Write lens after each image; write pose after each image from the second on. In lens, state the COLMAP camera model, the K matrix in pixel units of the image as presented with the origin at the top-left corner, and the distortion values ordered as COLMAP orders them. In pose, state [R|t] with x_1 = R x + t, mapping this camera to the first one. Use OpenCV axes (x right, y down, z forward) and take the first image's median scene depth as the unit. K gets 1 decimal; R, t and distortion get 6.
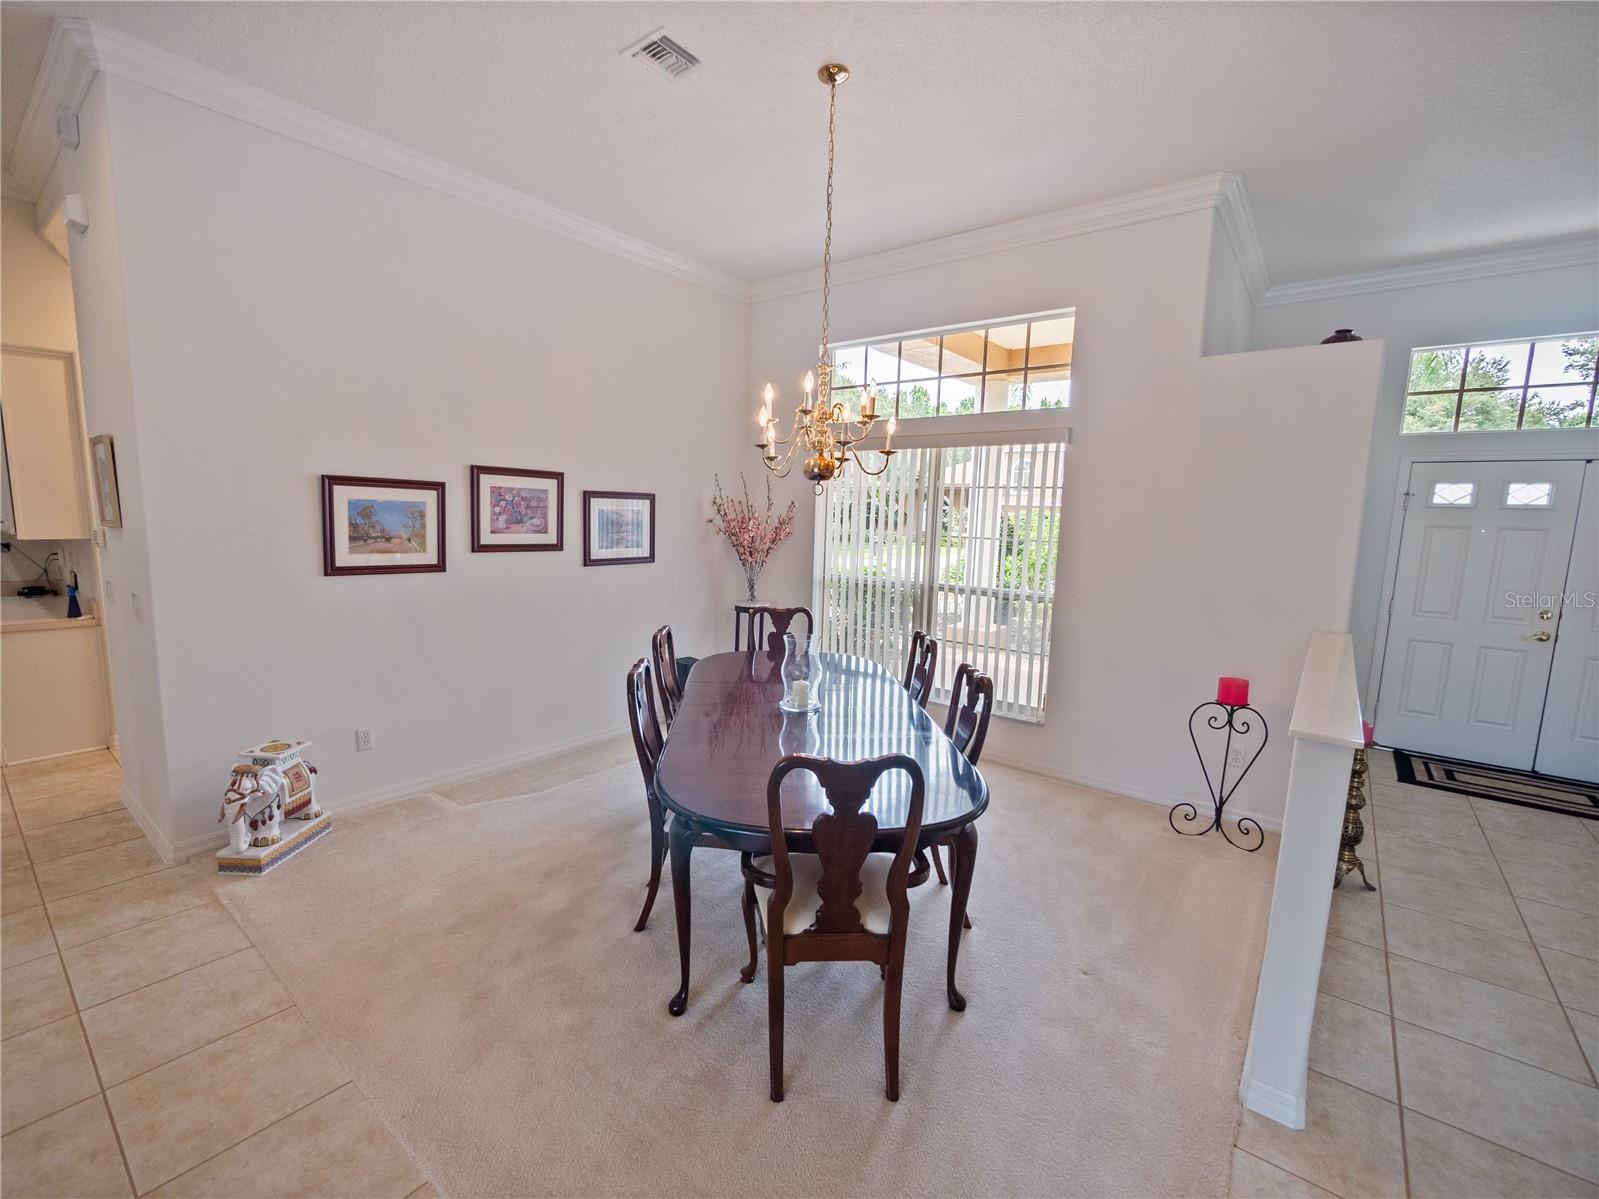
lens RADIAL K [[703.5, 0, 799.5], [0, 703.5, 599.5], [0, 0, 1]] dist [-0.000703, -0.000167]
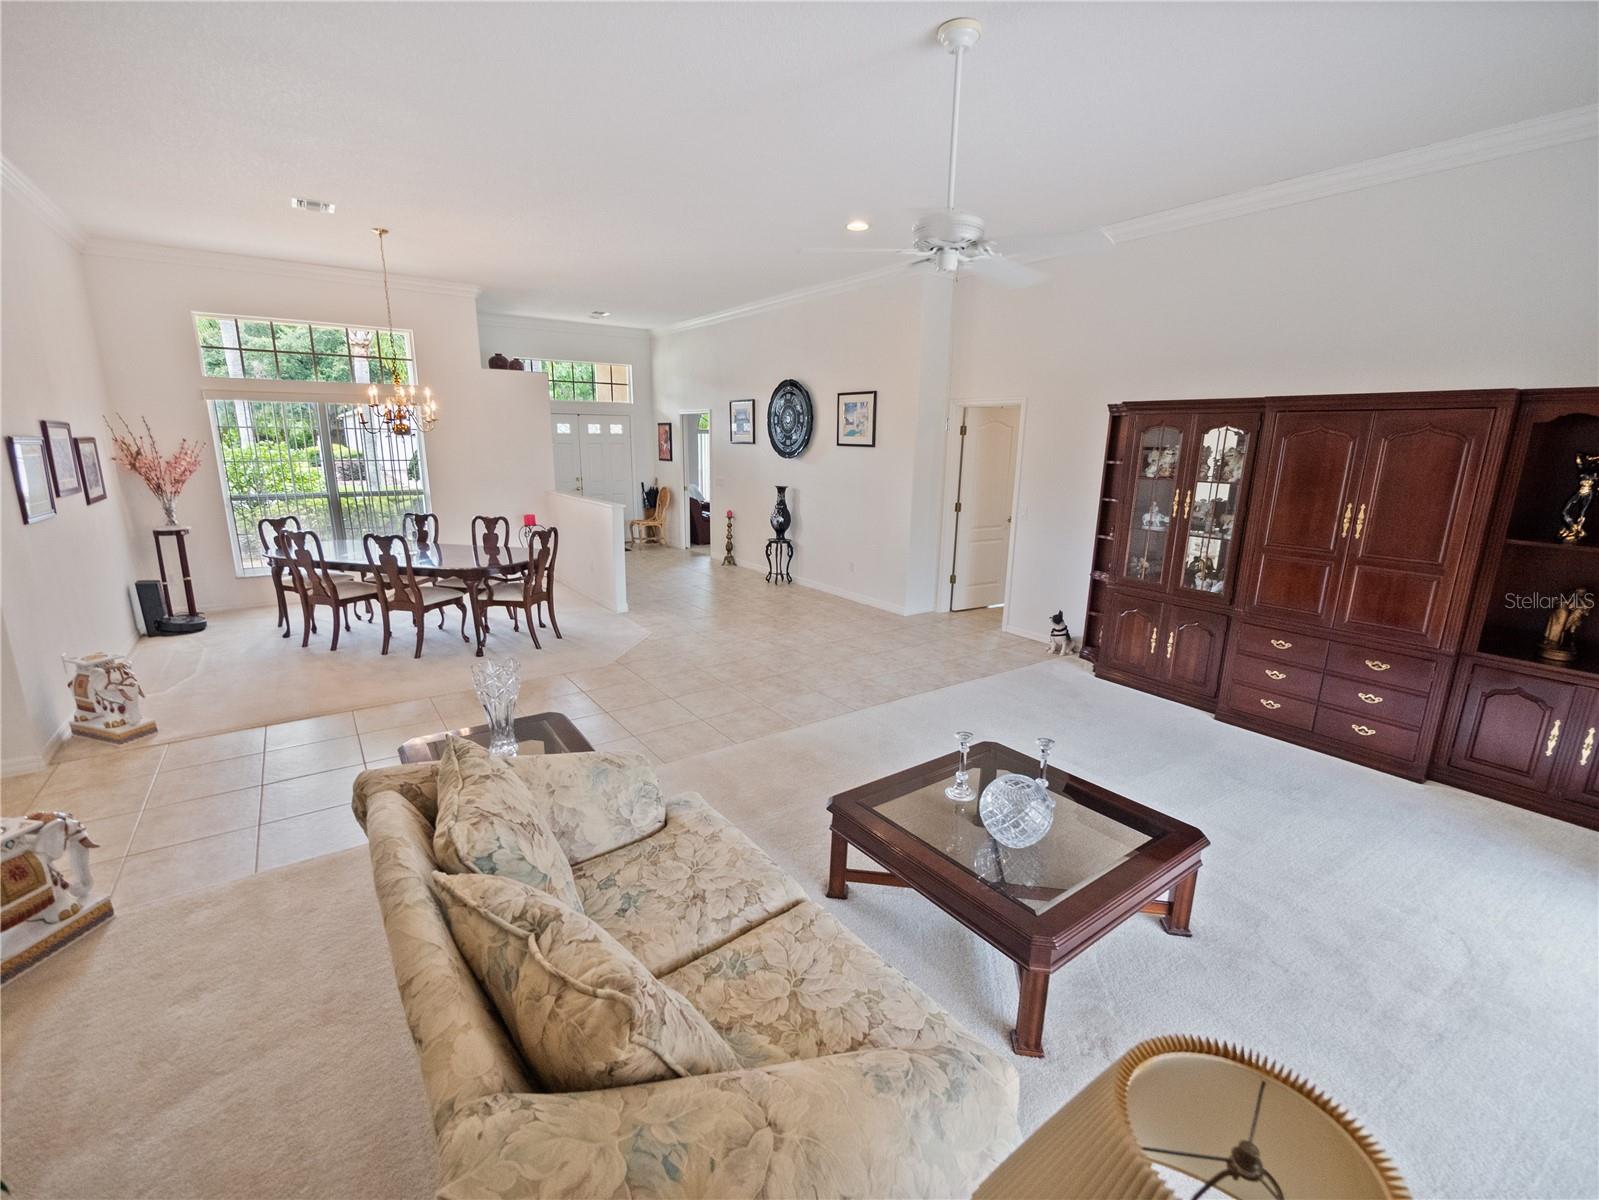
lens RADIAL K [[702.6, 0, 791.4], [0, 702.6, 593.3], [0, 0, 1]] dist [-0.001572, -0.000152]
pose [[0.294581, -0.233833, 0.926577, -1.131735], [0.117917, 0.971086, 0.207577, -0.013196], [-0.948324, 0.048111, 0.313636, -0.466795]]
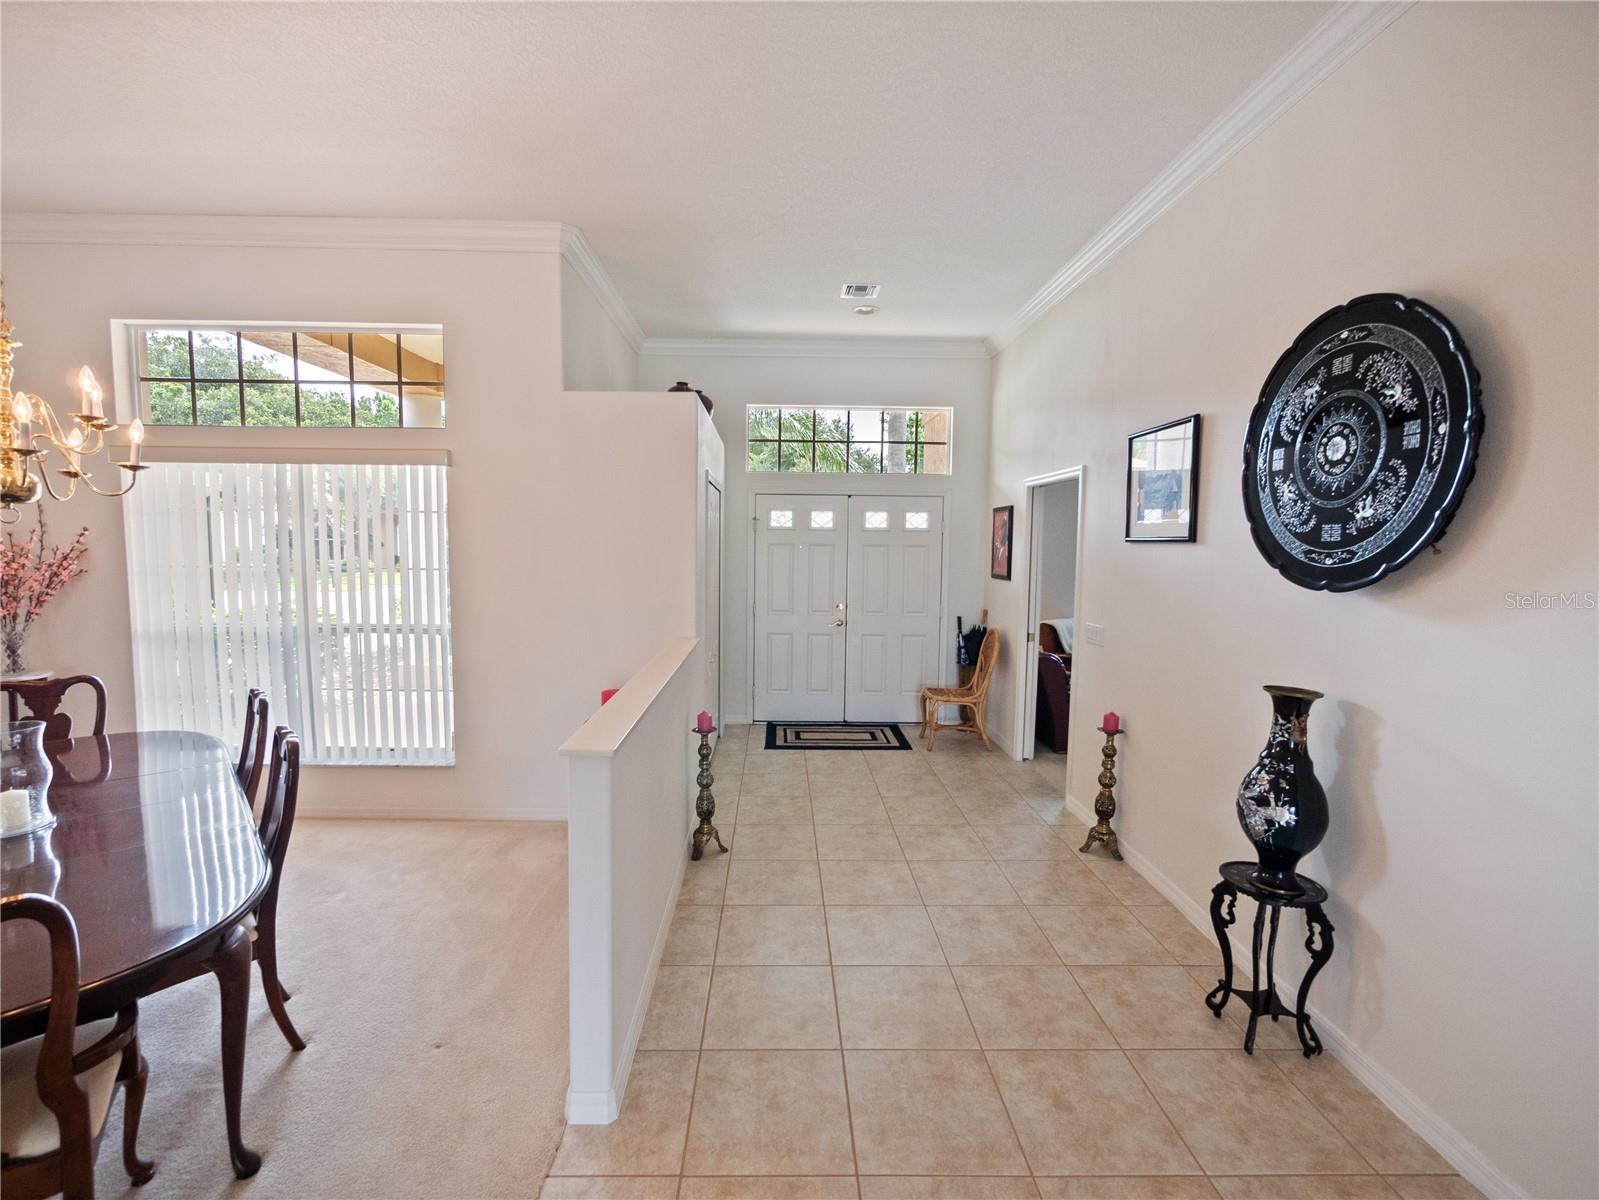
lens RADIAL K [[702.6, 0, 791.4], [0, 702.6, 593.3], [0, 0, 1]] dist [-0.001572, -0.000152]
pose [[0.778260, -0.065284, 0.624539, 0.138207], [0.088555, 0.996052, -0.006233, -0.004132], [-0.621667, 0.060157, 0.780968, -0.018595]]
